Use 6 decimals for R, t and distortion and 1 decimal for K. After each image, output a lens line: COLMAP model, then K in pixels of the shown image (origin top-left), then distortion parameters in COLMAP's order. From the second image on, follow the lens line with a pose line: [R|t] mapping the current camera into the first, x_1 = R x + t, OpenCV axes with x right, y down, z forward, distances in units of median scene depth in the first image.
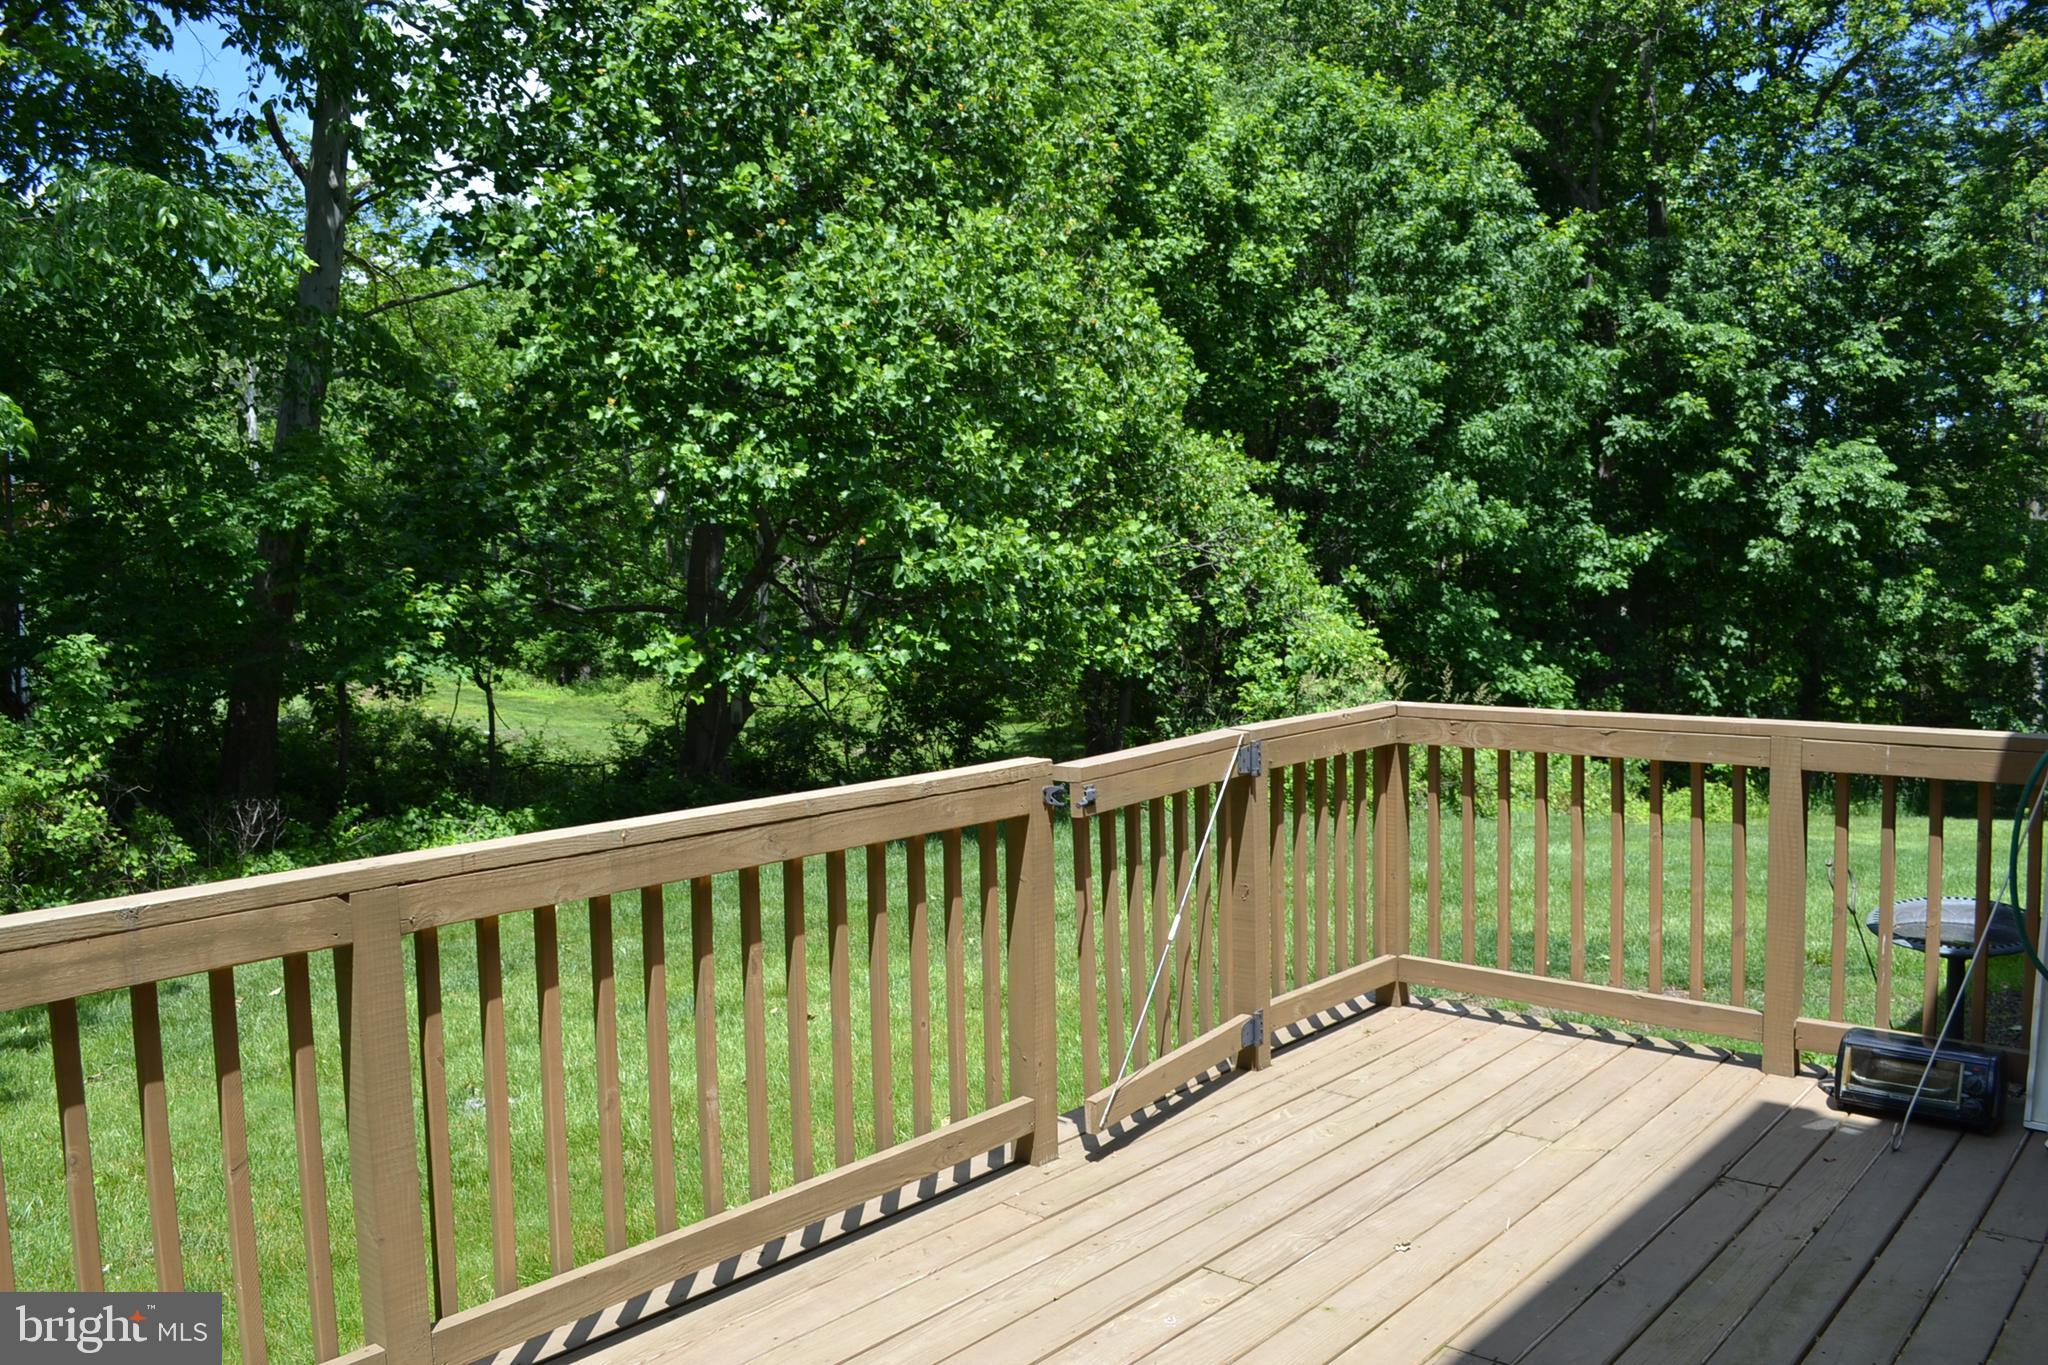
lens RADIAL K [[1642.4, 0, 1024.0], [0, 1642.4, 682.5], [0, 0, 1]] dist [-0.067613, 0.003001]
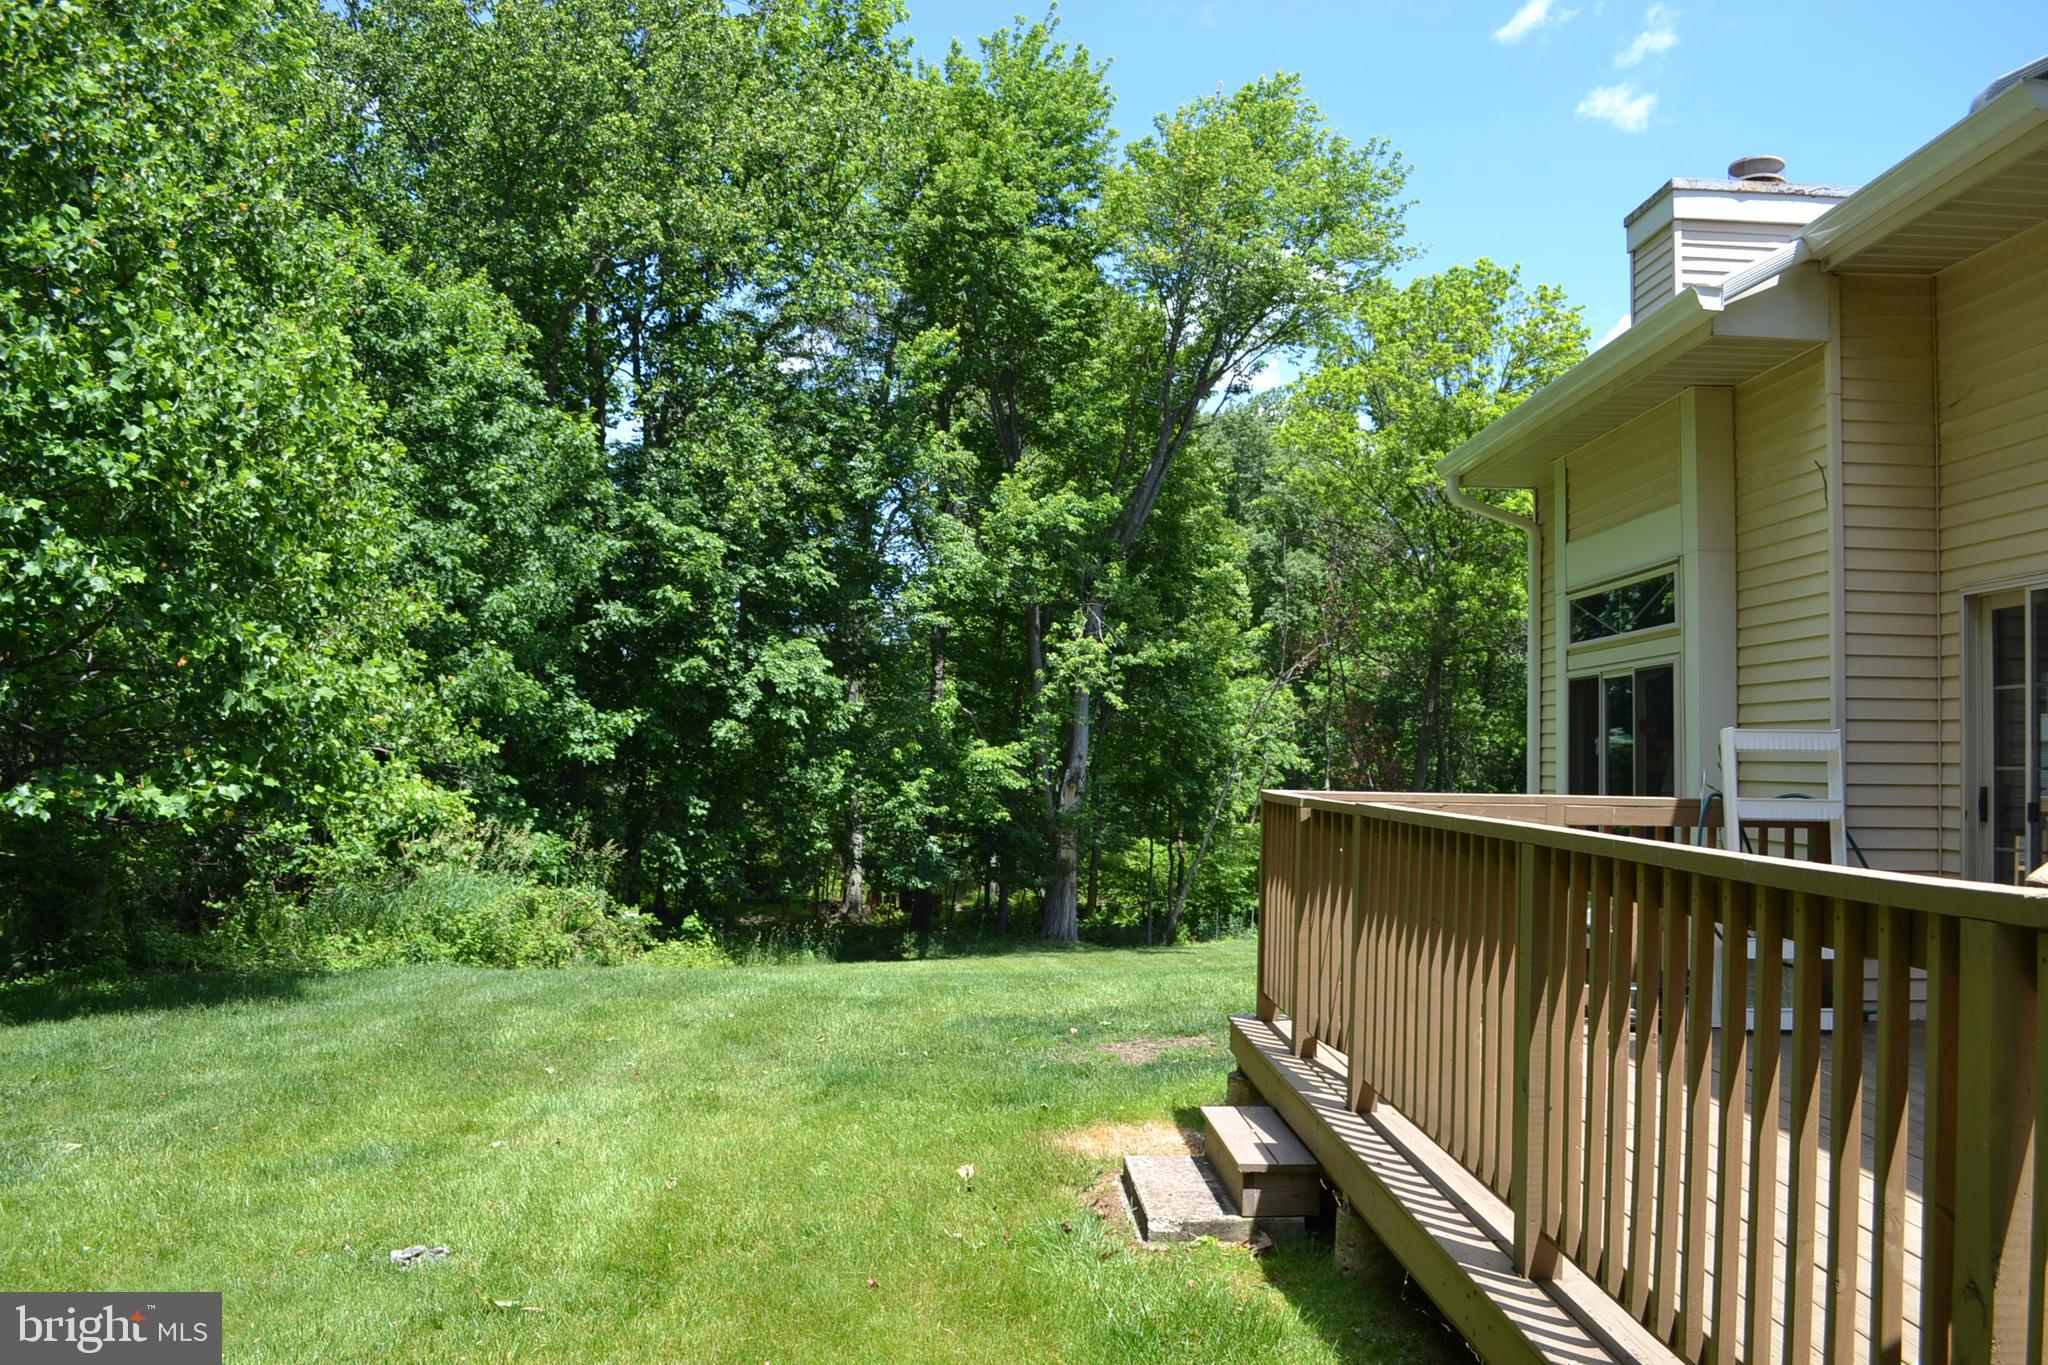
lens RADIAL K [[1638.9, 0, 996.3], [0, 1638.9, 723.1], [0, 0, 1]] dist [-0.075838, 0.003994]
pose [[0.739579, 0.043024, 0.671694, -0.175388], [0.019002, 0.996222, -0.084734, 0.014190], [-0.672802, 0.075431, 0.735967, 0.033635]]
